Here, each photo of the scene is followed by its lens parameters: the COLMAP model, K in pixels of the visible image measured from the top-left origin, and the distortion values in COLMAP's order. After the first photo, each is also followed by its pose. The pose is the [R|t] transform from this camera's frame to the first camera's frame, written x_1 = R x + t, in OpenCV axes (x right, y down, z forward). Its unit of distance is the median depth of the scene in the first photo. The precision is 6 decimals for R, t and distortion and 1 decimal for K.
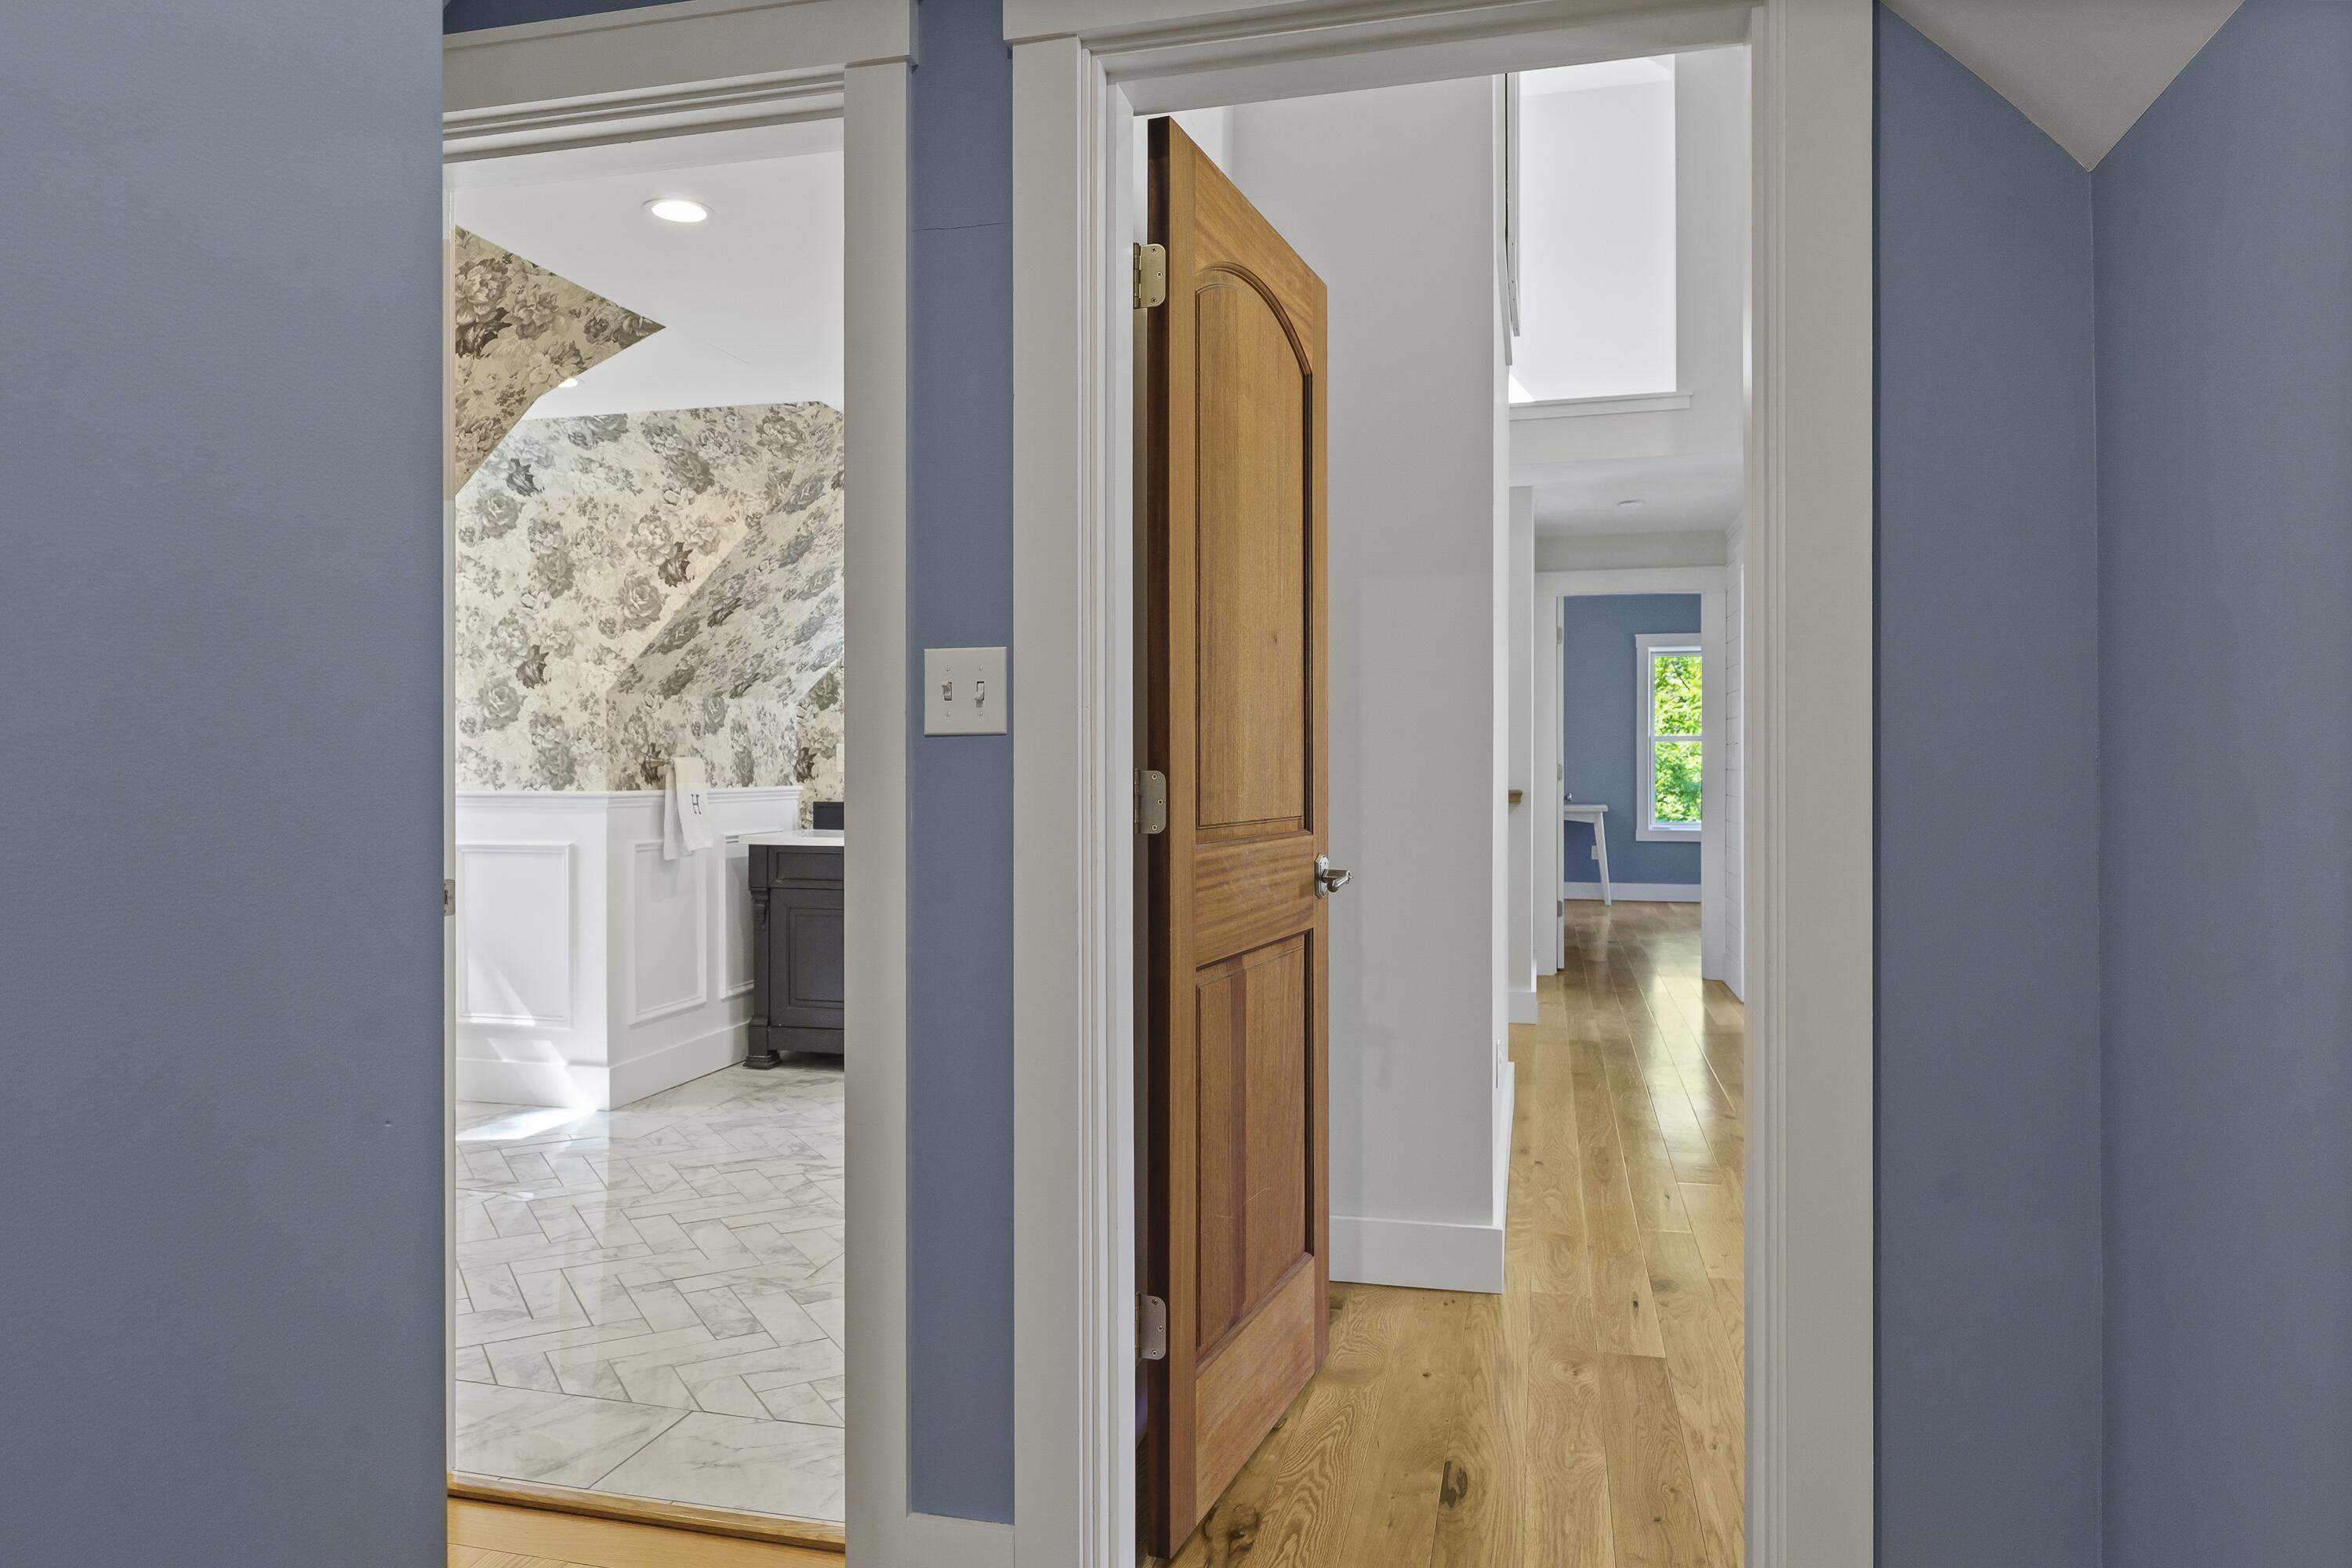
lens RADIAL K [[1501.4, 0, 1176.0], [0, 1501.4, 784.0], [0, 0, 1]] dist [0.001017, 0.000091]
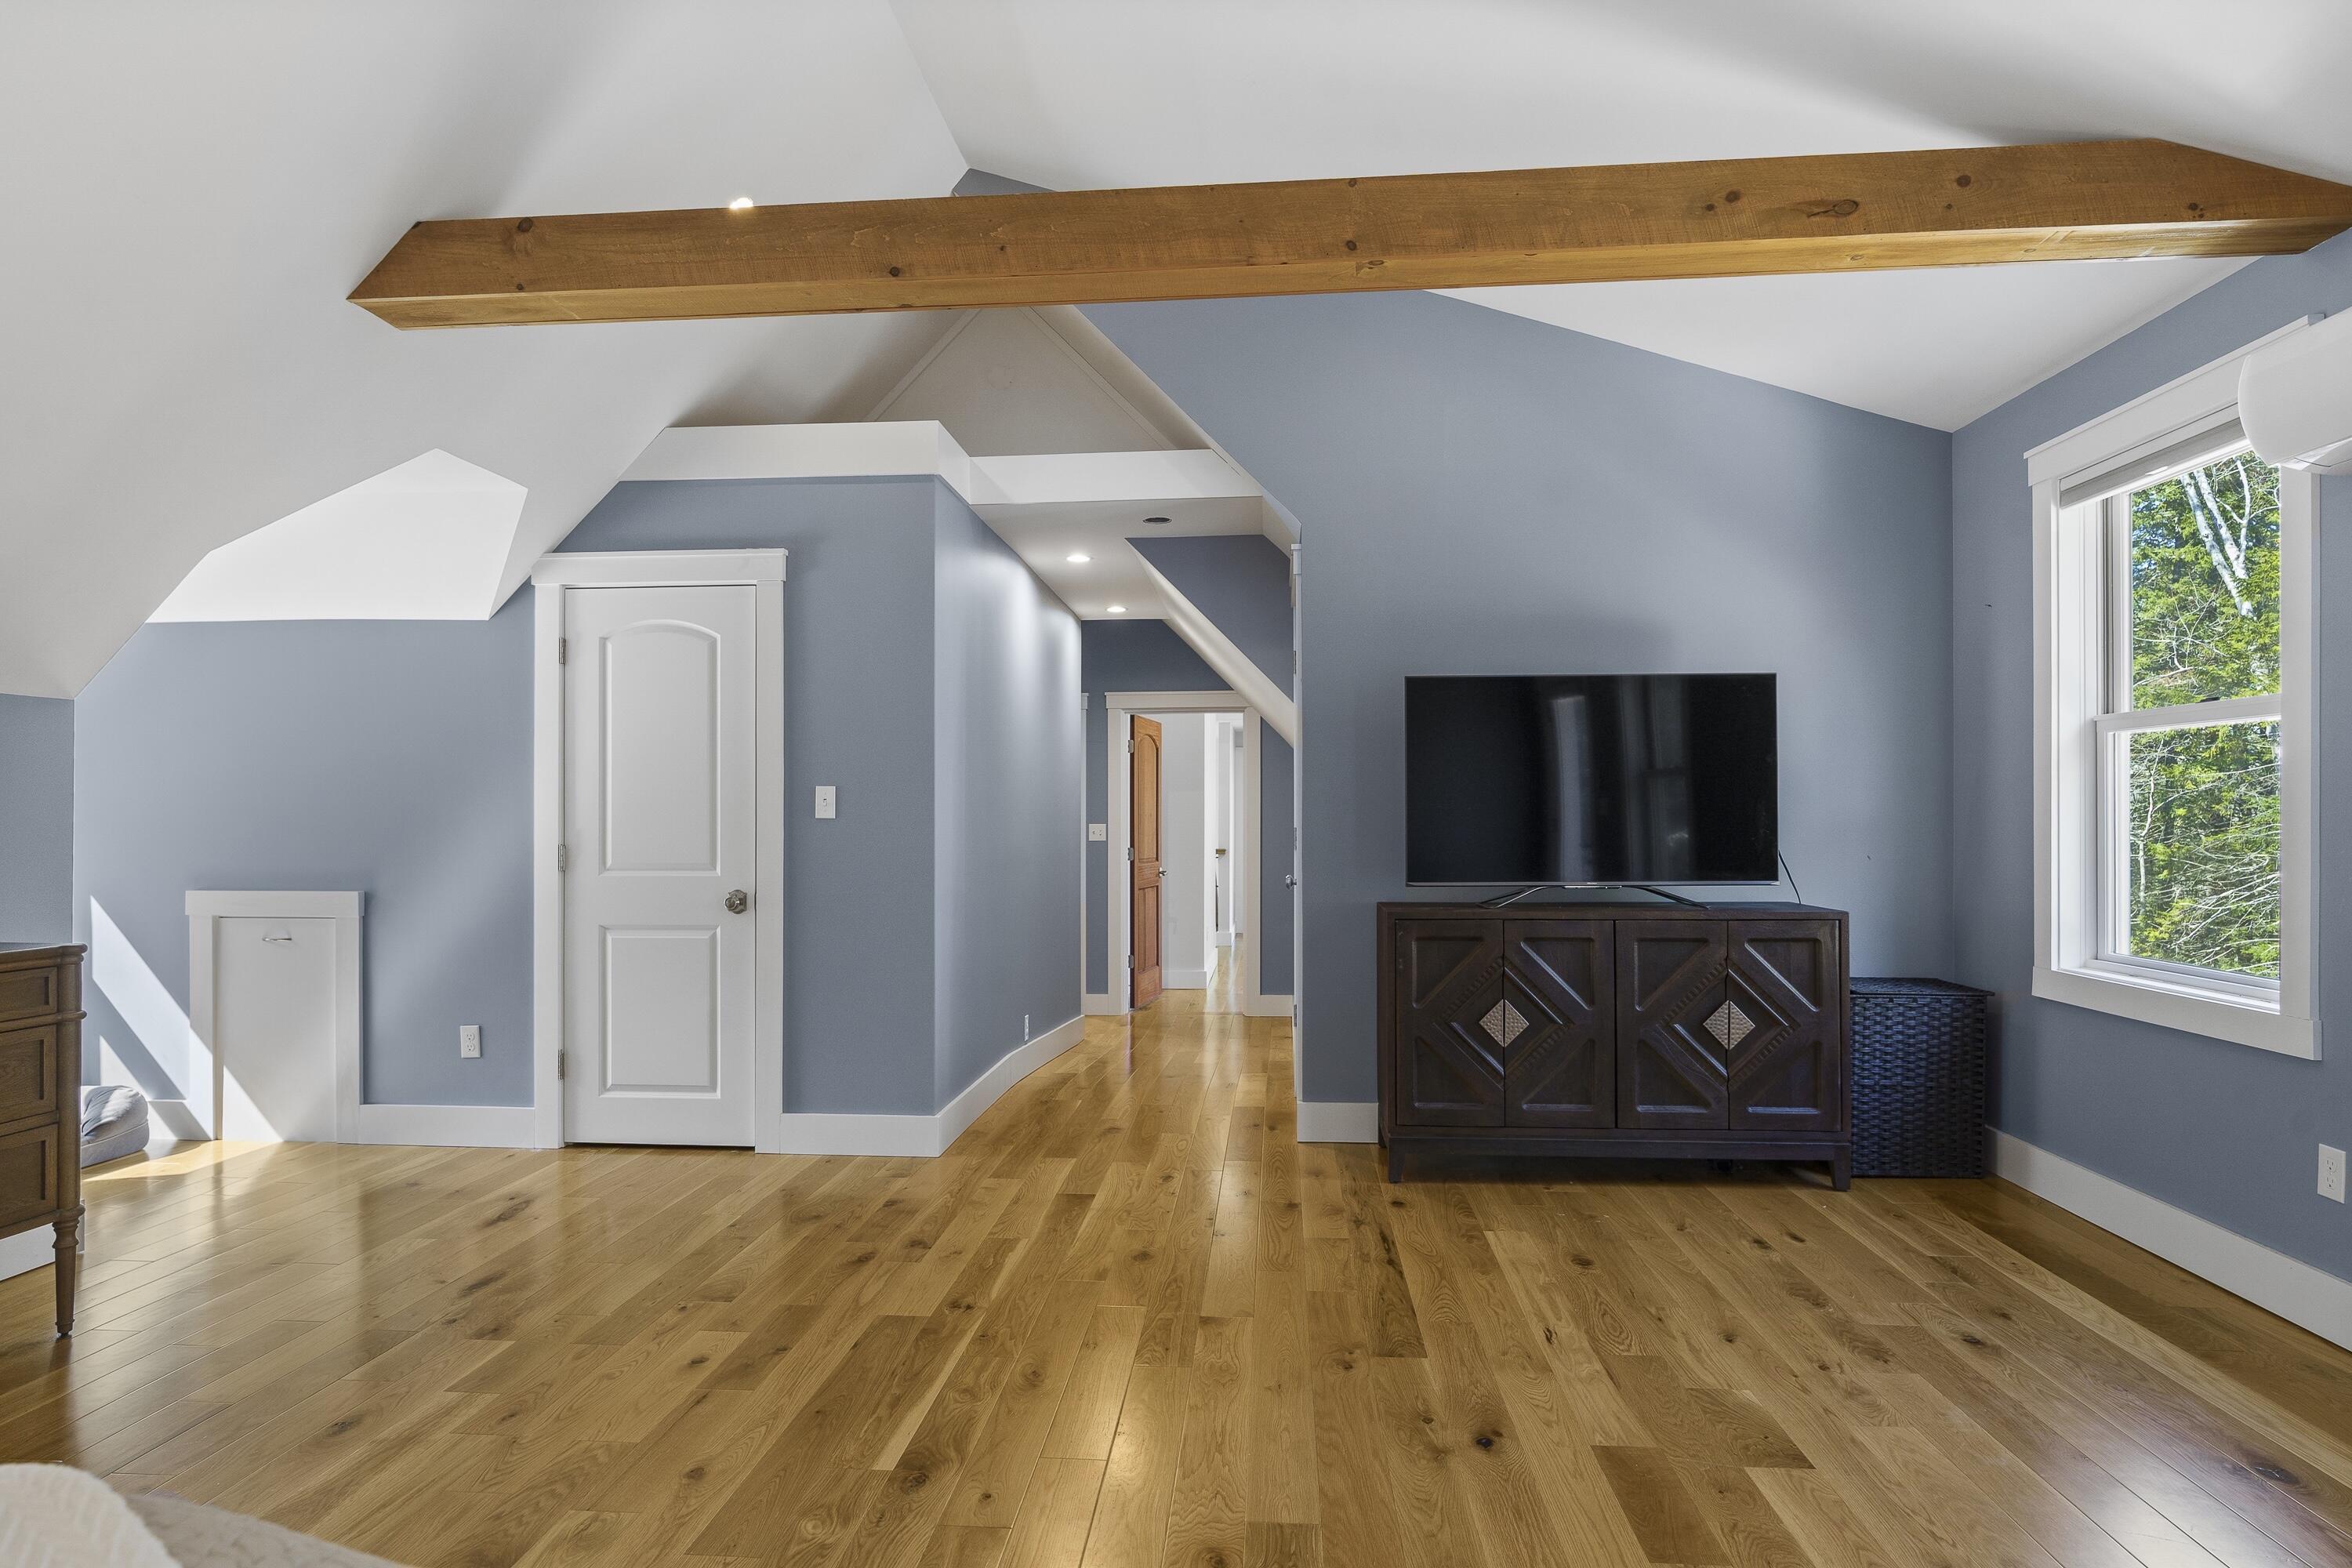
lens RADIAL K [[1284.9, 0, 1170.9], [0, 1284.9, 831.0], [0, 0, 1]] dist [0.000012, -0.000006]
pose [[0.986031, 0.001437, 0.166554, -0.562298], [-0.000361, 0.999979, -0.006490, -0.035442], [-0.166560, 0.006339, 0.986011, -3.026389]]
